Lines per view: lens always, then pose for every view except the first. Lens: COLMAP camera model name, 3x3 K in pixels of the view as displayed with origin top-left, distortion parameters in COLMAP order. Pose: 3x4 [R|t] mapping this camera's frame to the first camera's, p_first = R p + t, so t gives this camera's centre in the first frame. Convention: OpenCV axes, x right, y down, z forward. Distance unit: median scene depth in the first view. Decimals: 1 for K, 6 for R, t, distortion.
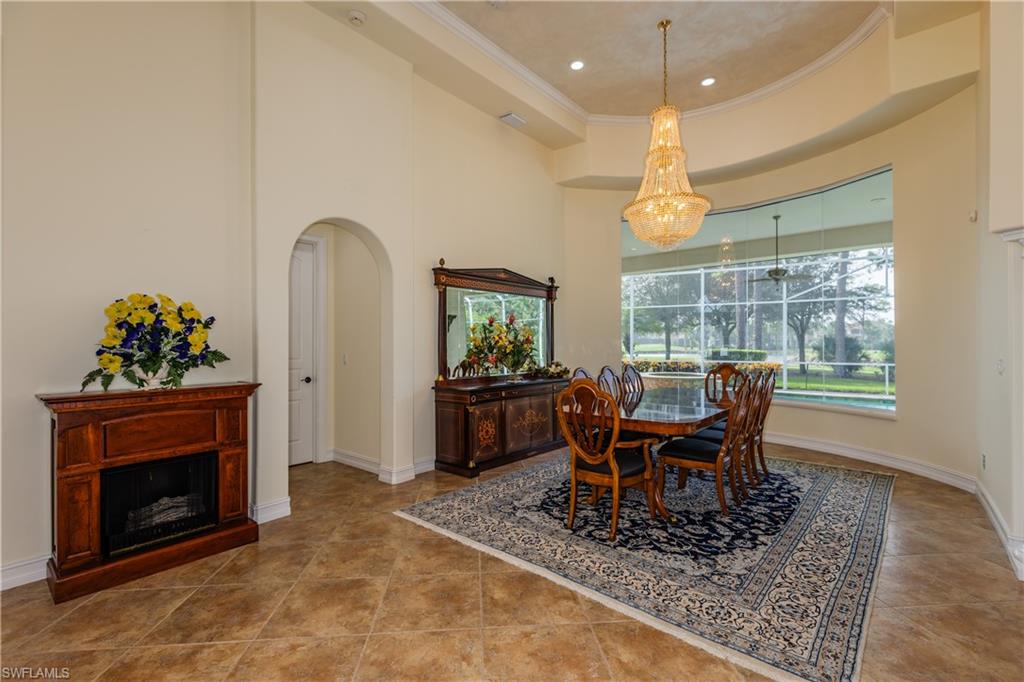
lens RADIAL K [[459.9, 0, 507.6], [0, 459.9, 342.3], [0, 0, 1]] dist [-0.001791, 0.000141]
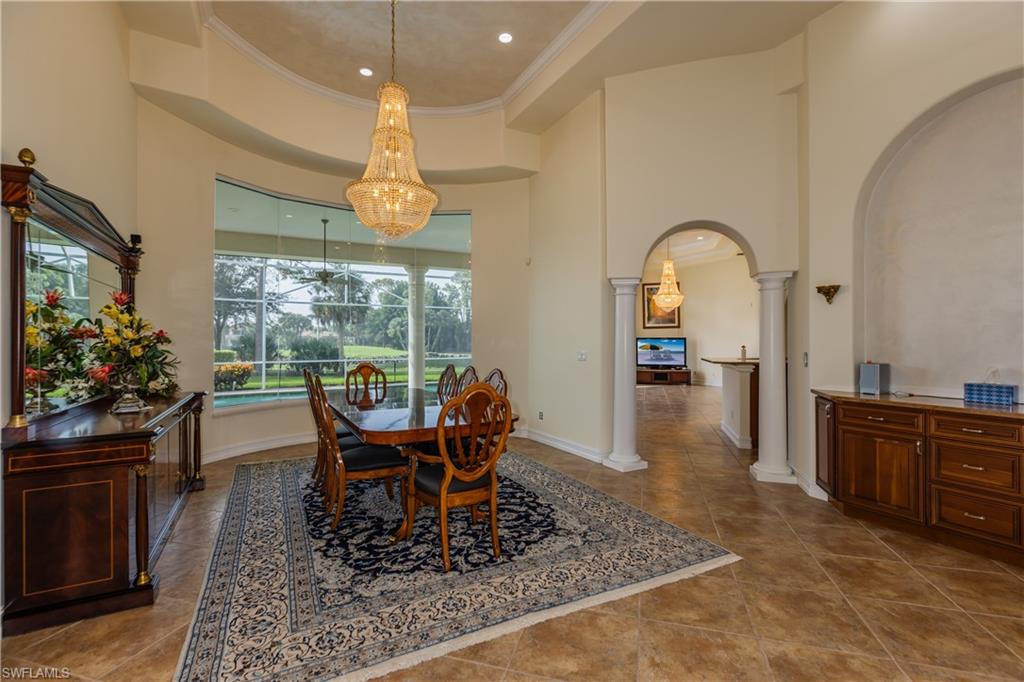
lens RADIAL K [[459.9, 0, 507.6], [0, 459.9, 342.3], [0, 0, 1]] dist [-0.001791, 0.000141]
pose [[0.351463, 0.000208, 0.936202, -0.605461], [0.000086, 1.000000, -0.000255, 0.003656], [-0.936202, 0.000170, 0.351463, 0.639127]]
